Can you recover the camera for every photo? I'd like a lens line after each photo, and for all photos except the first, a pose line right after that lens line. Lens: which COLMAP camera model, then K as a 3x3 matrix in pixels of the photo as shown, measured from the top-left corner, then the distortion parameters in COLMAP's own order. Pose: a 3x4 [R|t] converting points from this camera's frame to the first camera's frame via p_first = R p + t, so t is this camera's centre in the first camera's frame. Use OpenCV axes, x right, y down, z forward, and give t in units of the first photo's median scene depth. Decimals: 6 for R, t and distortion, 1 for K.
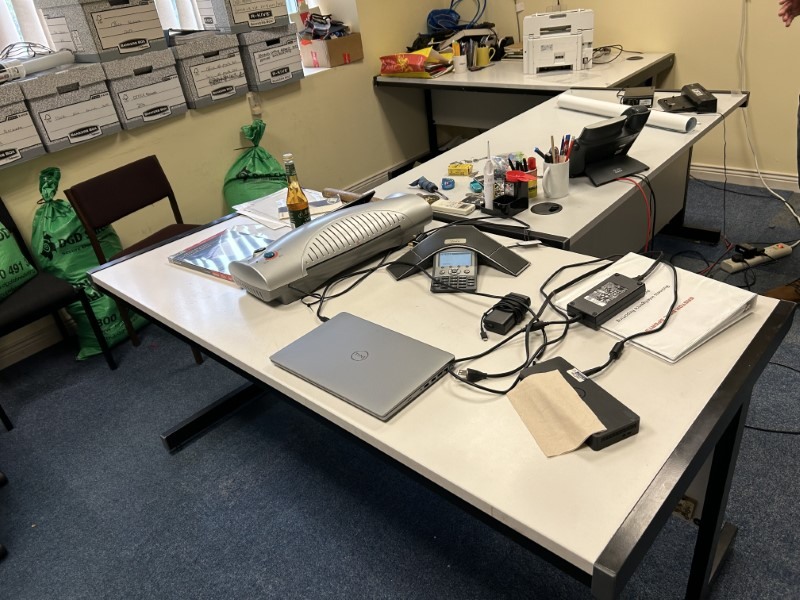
lens RADIAL K [[602.0, 0, 401.9], [0, 602.0, 300.8], [0, 0, 1]] dist [0.044276, -0.042241]
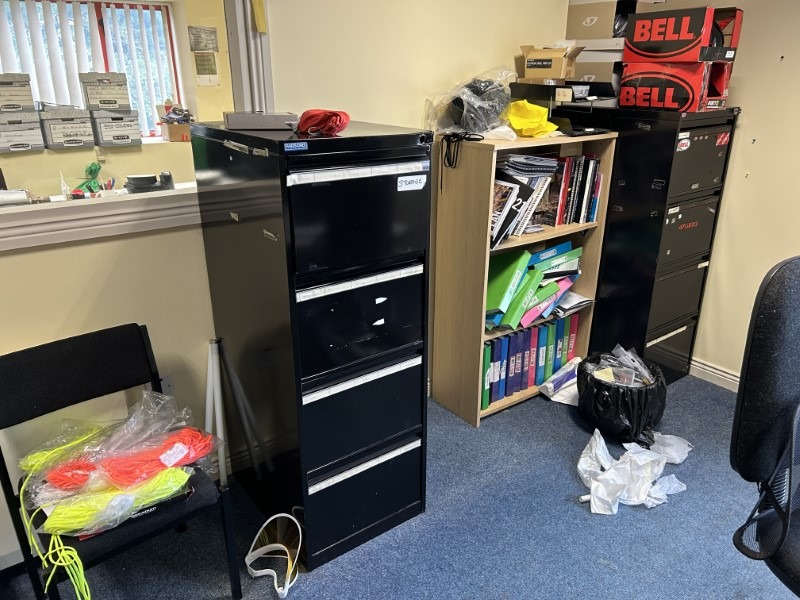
lens RADIAL K [[602.0, 0, 396.5], [0, 602.0, 299.6], [0, 0, 1]] dist [0.044276, -0.042241]
pose [[0.965848, 0.185980, -0.180411, 0.940247], [-0.212542, 0.966909, -0.141110, 0.109919], [0.148198, 0.174636, 0.973417, -0.391816]]
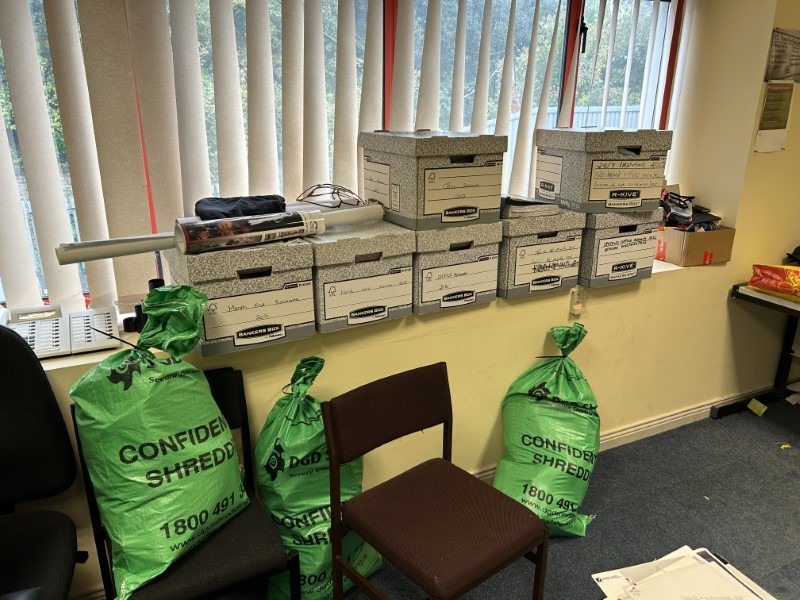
lens RADIAL K [[602.0, 0, 400.9], [0, 602.0, 304.0], [0, 0, 1]] dist [0.044276, -0.042241]
pose [[0.914301, 0.238377, -0.327462, -0.217241], [-0.294122, 0.946589, -0.132142, -0.177644], [0.278472, 0.217131, 0.935579, 0.283465]]
